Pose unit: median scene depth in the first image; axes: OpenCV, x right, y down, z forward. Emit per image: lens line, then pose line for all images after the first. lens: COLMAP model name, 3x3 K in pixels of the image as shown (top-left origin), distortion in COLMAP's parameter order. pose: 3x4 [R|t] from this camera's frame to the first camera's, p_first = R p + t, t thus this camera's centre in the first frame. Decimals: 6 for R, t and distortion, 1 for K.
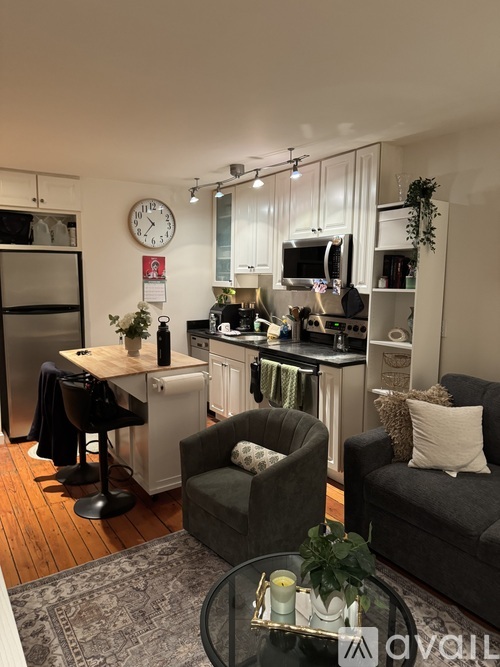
lens RADIAL K [[463.7, 0, 250.0], [0, 463.7, 333.5], [0, 0, 1]] dist [0.068671, -0.098792]
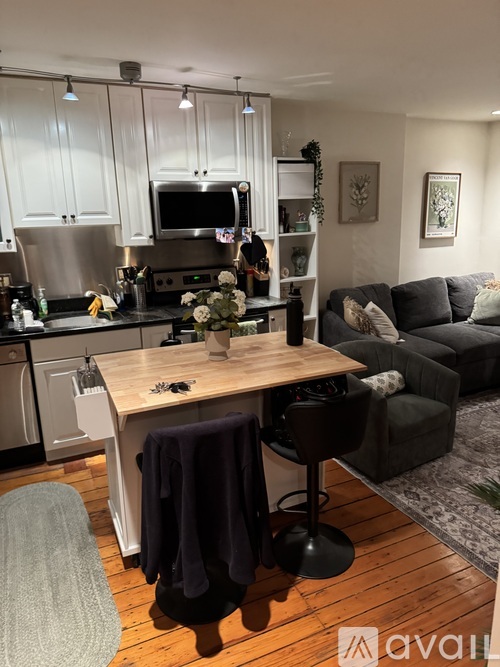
lens RADIAL K [[463.7, 0, 250.0], [0, 463.7, 333.5], [0, 0, 1]] dist [0.068671, -0.098792]
pose [[0.166452, -0.251098, 0.953543, -0.981506], [0.152222, 0.961984, 0.226749, -0.143941], [-0.974229, 0.107408, 0.198346, 0.961039]]
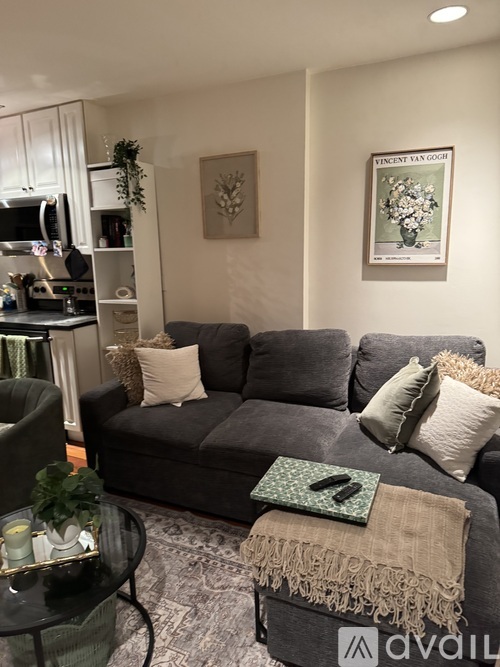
lens RADIAL K [[464.6, 0, 248.7], [0, 464.6, 336.2], [0, 0, 1]] dist [0.101576, -0.166438]
pose [[0.861560, -0.129457, 0.490873, 0.028982], [0.095097, 0.990978, 0.094439, 0.030667], [-0.498670, -0.034685, 0.866098, -0.067268]]
